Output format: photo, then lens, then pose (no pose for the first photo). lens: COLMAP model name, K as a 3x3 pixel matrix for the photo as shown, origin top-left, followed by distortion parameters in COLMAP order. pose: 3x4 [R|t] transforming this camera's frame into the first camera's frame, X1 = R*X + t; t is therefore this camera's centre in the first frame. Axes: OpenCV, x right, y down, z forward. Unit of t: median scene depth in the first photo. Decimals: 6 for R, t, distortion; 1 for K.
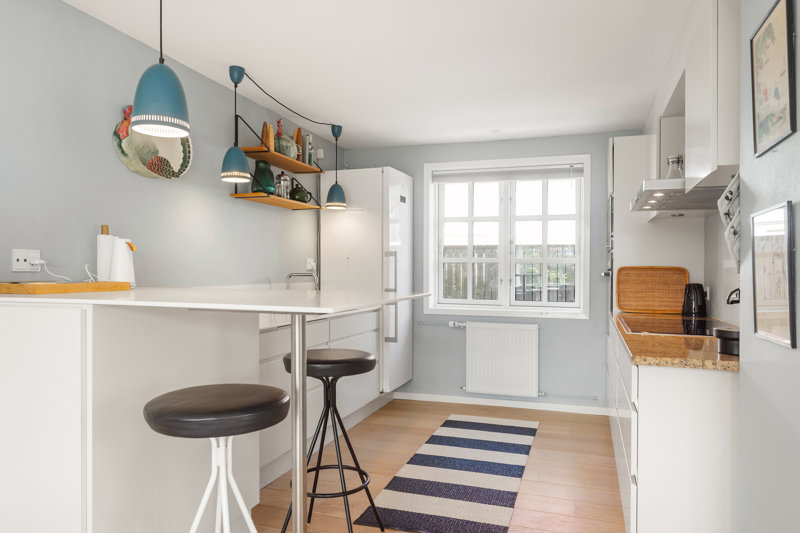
lens RADIAL K [[543.9, 0, 400.8], [0, 543.9, 266.7], [0, 0, 1]] dist [0.008620, -0.000285]
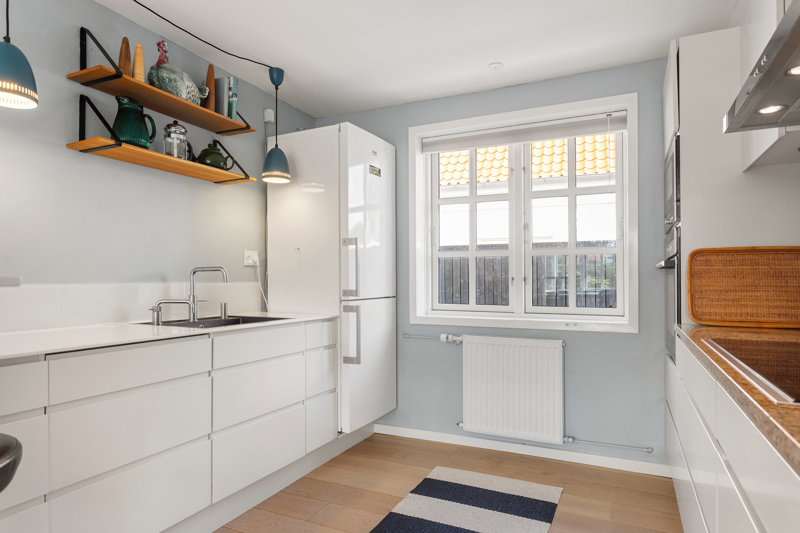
lens RADIAL K [[482.5, 0, 399.1], [0, 482.5, 272.0], [0, 0, 1]] dist [0.001688, -0.000084]
pose [[0.993358, -0.009174, -0.114701, 0.117749], [0.008145, 0.999922, -0.009432, 0.023209], [0.114779, 0.008435, 0.993355, 0.363974]]
